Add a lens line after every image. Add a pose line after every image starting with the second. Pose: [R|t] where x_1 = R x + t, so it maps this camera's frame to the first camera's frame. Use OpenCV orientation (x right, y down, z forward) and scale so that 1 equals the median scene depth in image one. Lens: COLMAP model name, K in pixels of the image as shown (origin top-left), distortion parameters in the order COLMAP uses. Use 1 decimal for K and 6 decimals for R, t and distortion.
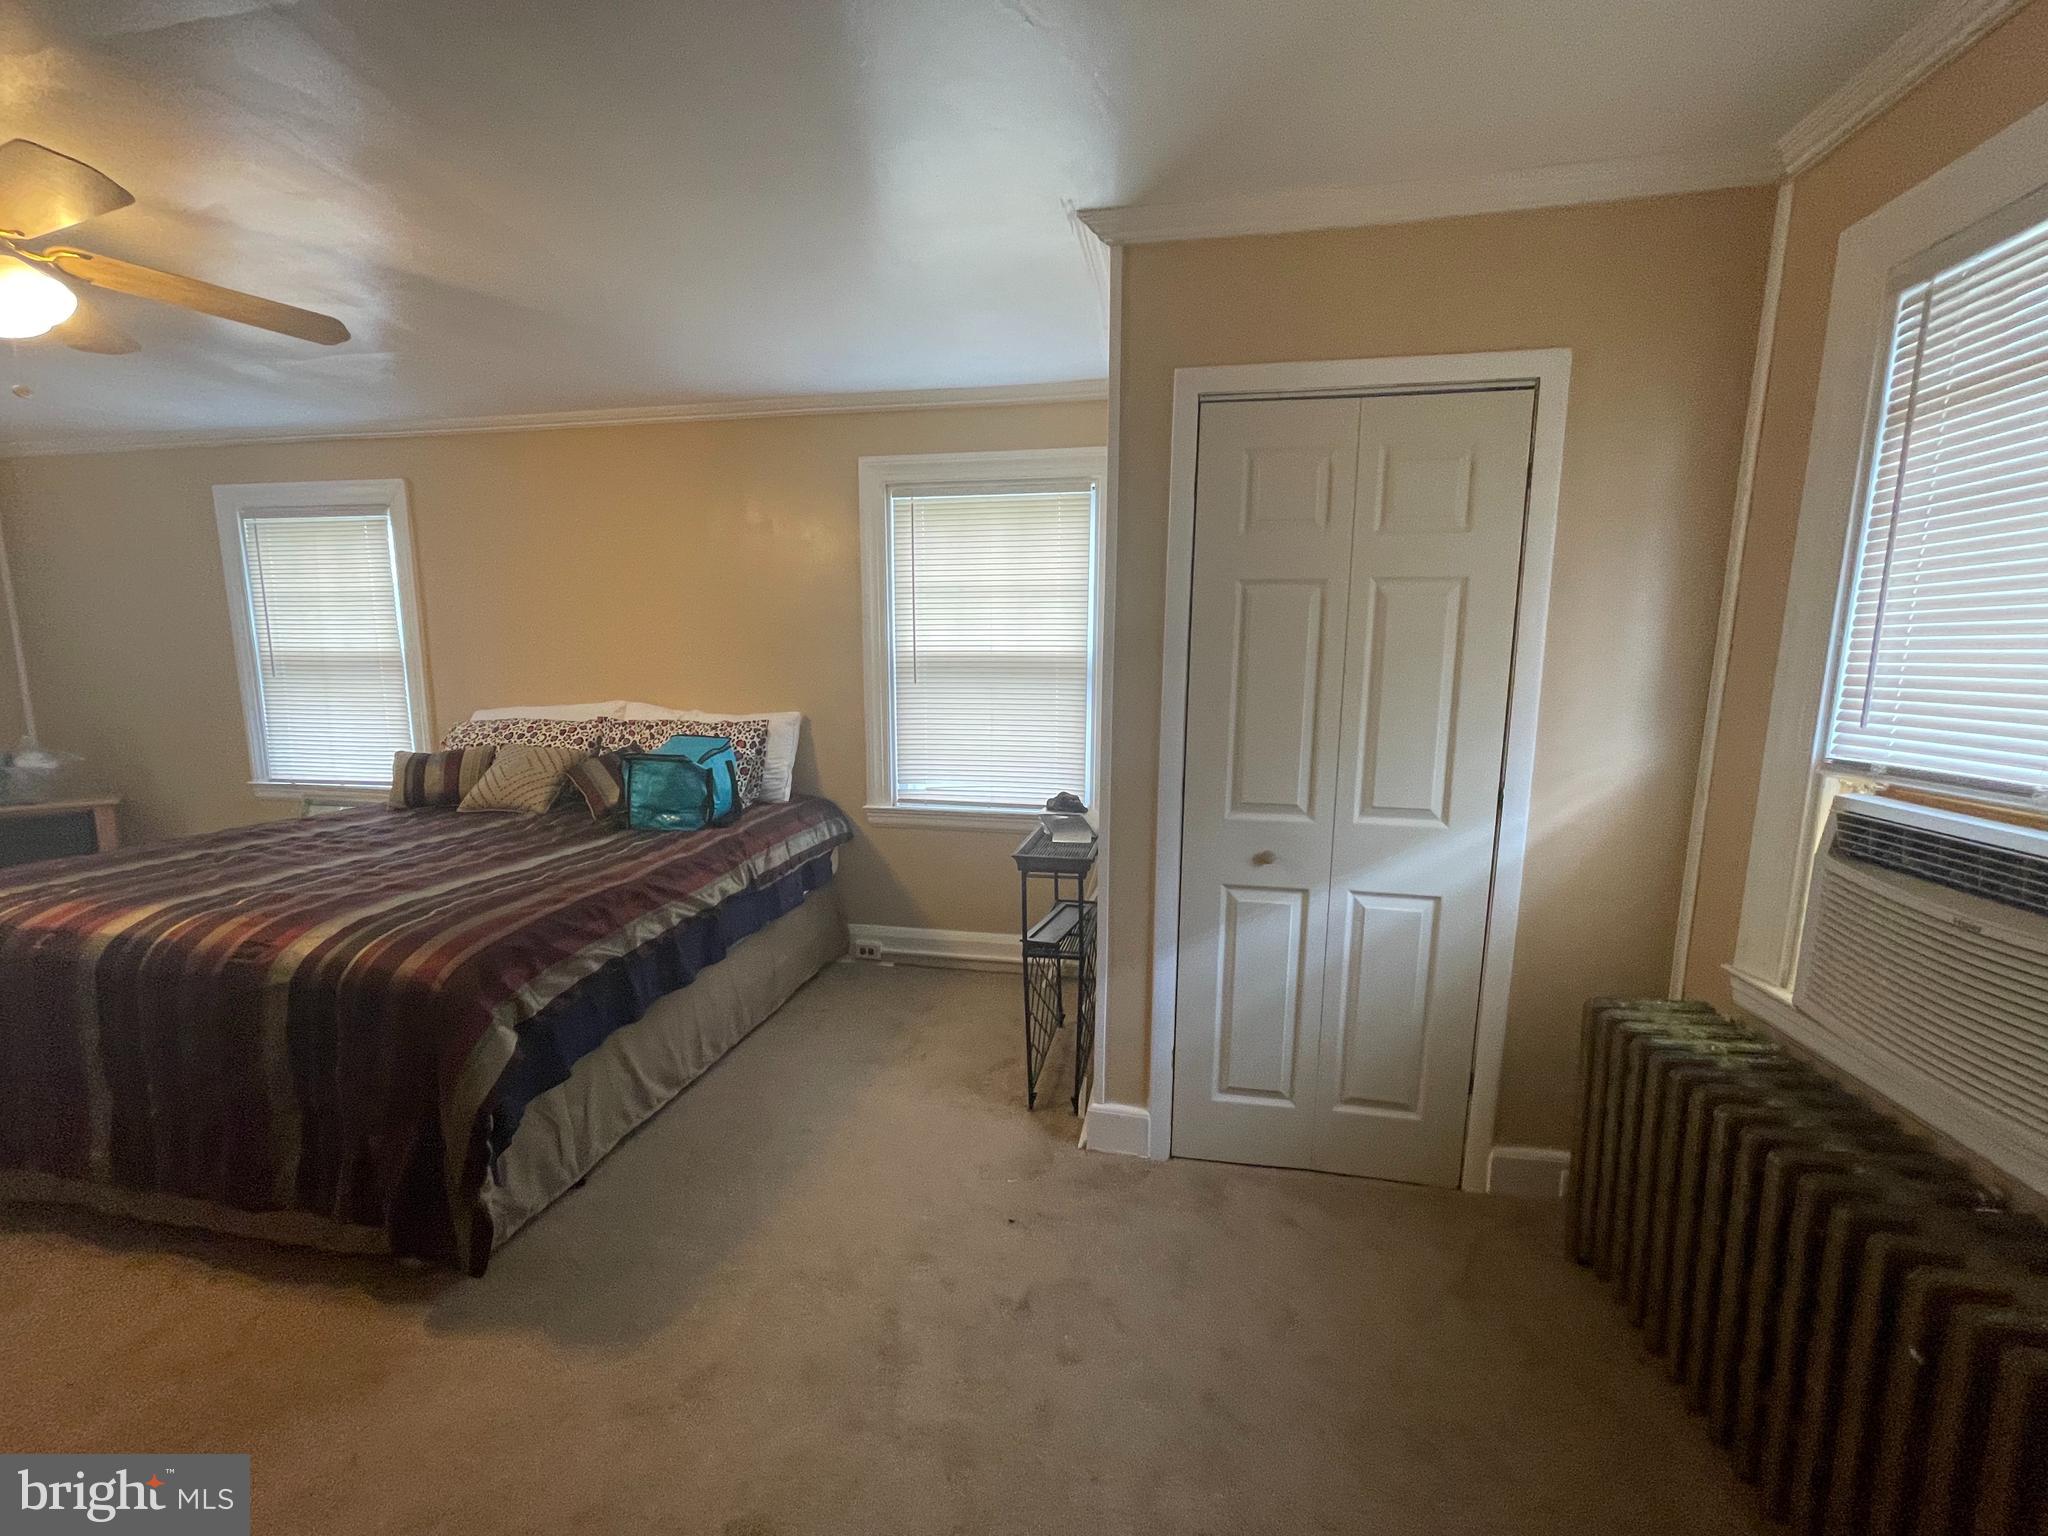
lens RADIAL K [[824.6, 0, 1031.6], [0, 824.6, 774.9], [0, 0, 1]] dist [-0.006614, 0.002692]
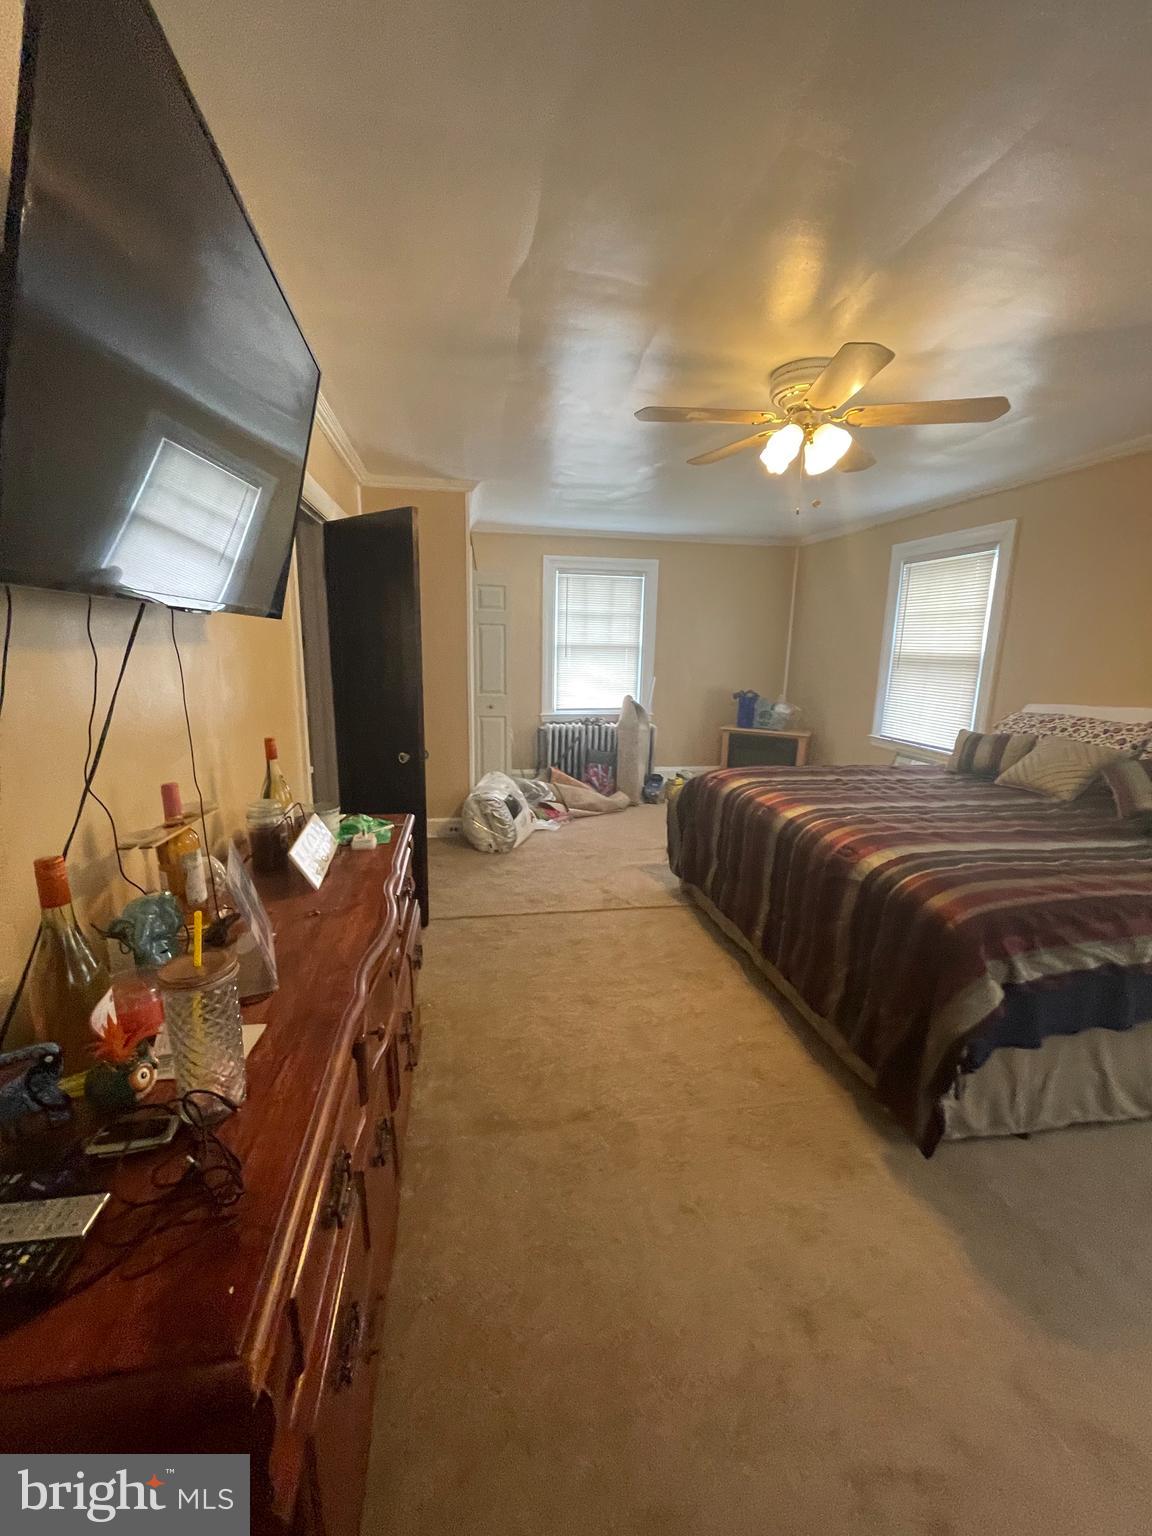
lens RADIAL K [[618.4, 0, 570.0], [0, 618.4, 770.4], [0, 0, 1]] dist [-0.006614, 0.002692]
pose [[0.342314, 0.189528, -0.920272, -0.071566], [-0.150363, 0.977871, 0.145460, -0.018997], [0.927476, 0.088582, 0.363237, 0.067757]]
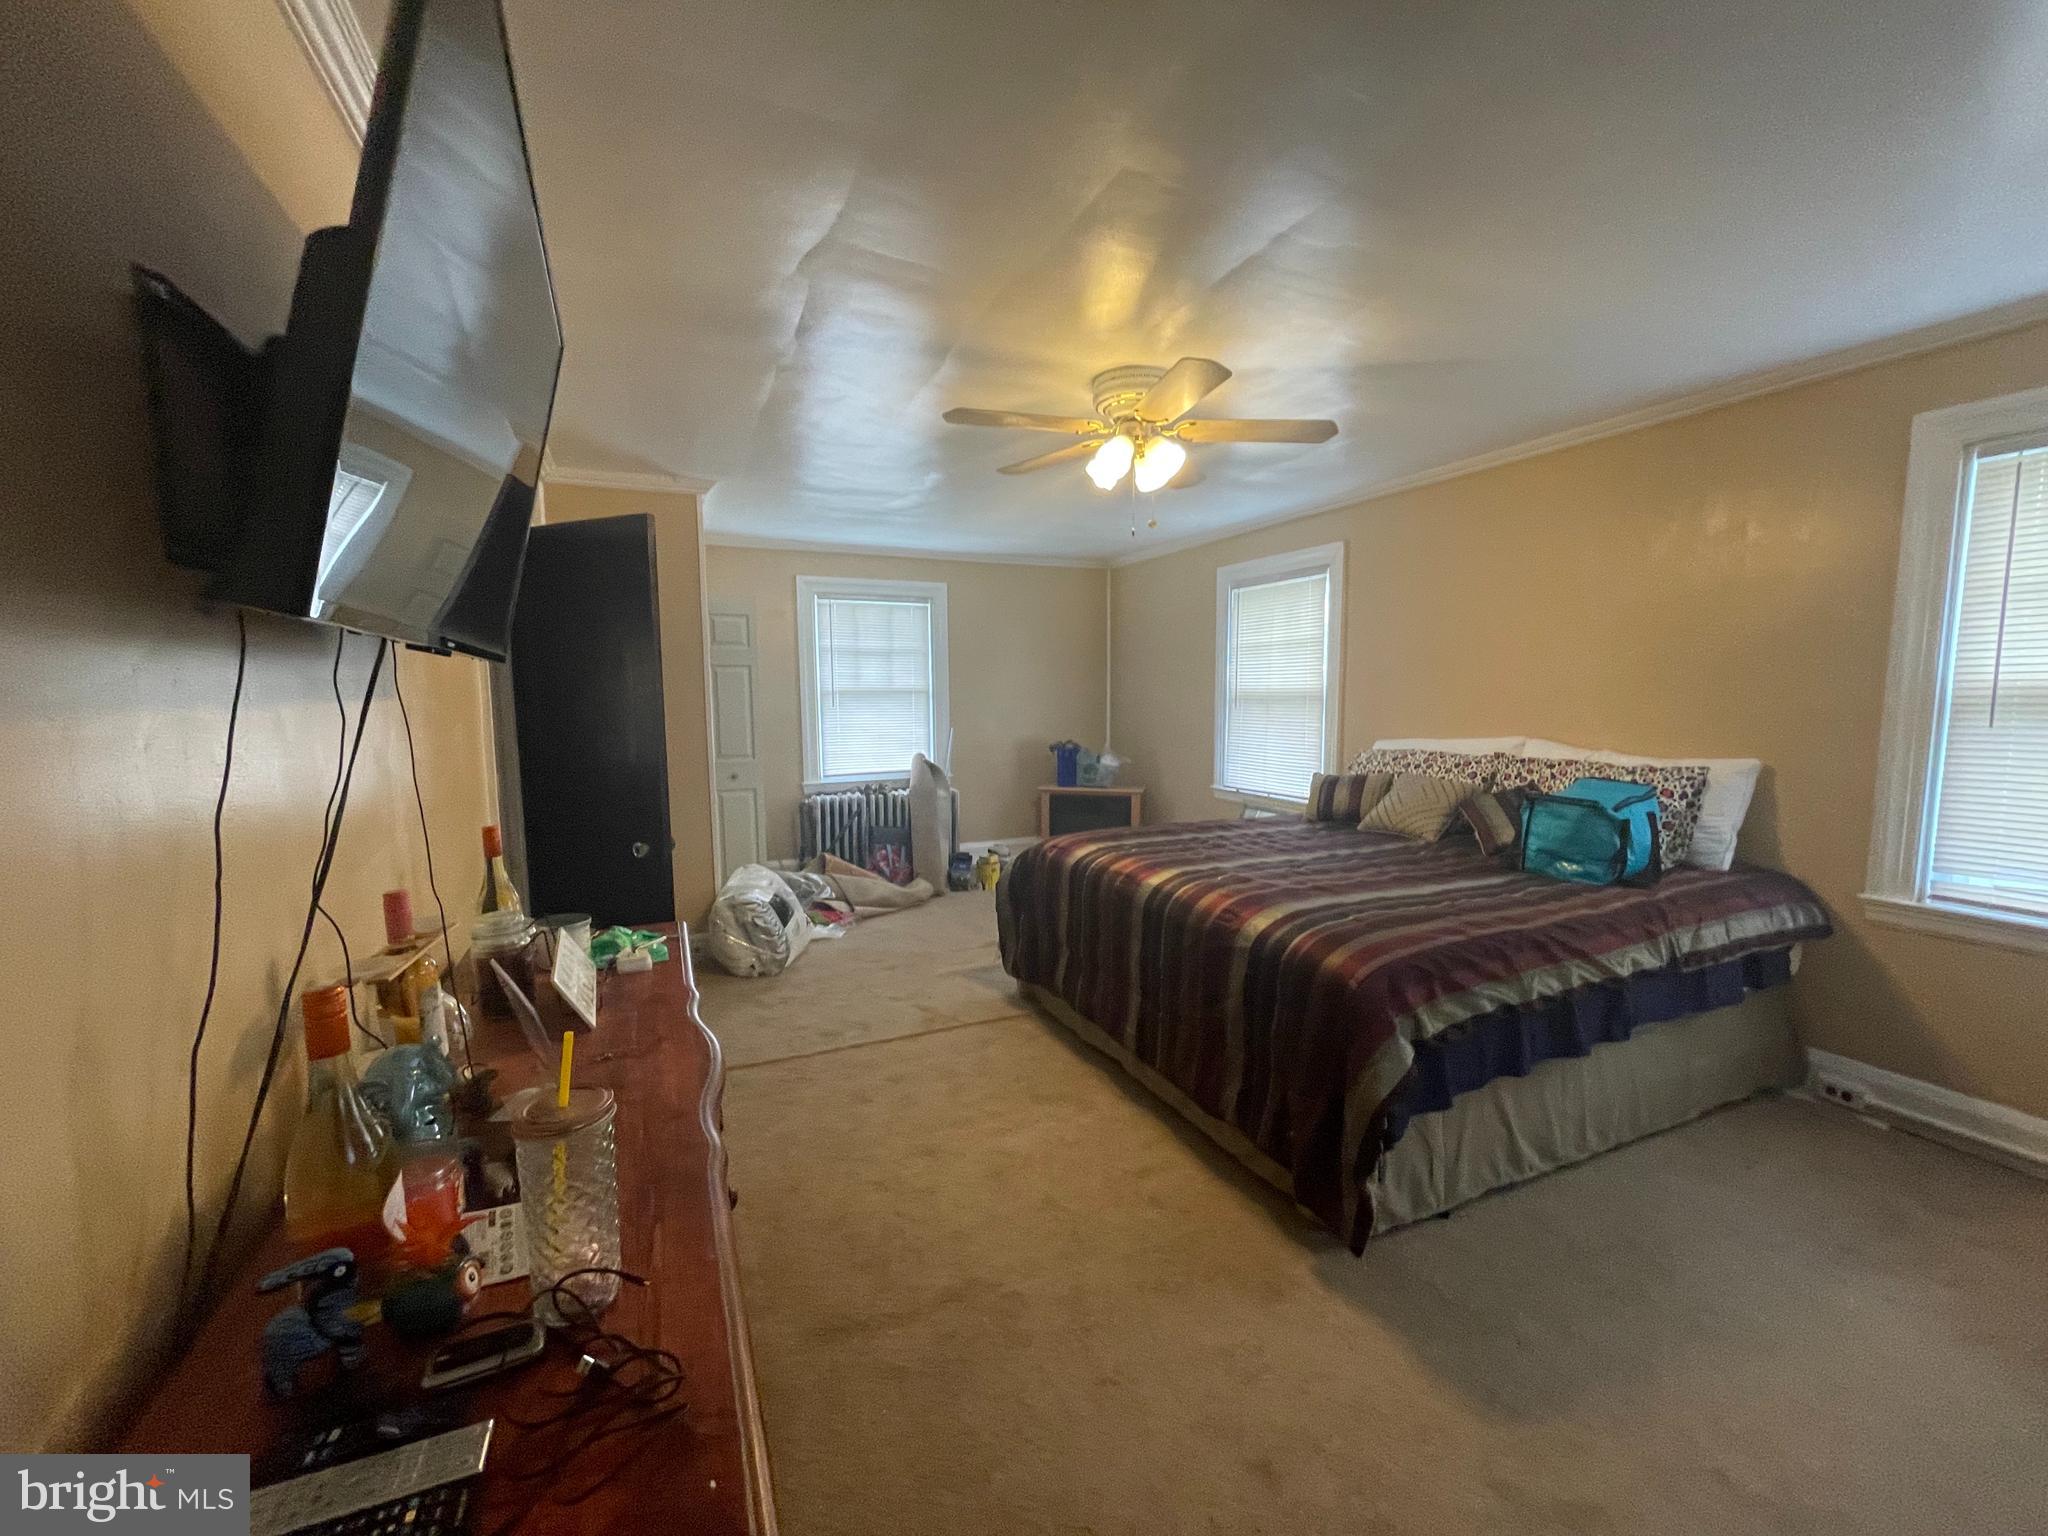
lens RADIAL K [[824.6, 0, 1023.3], [0, 824.6, 776.7], [0, 0, 1]] dist [-0.006614, 0.002692]
pose [[0.567663, 0.077302, -0.819624, -0.052402], [-0.107109, 0.994055, 0.019571, -0.000709], [0.816264, 0.076679, 0.572568, -0.031973]]
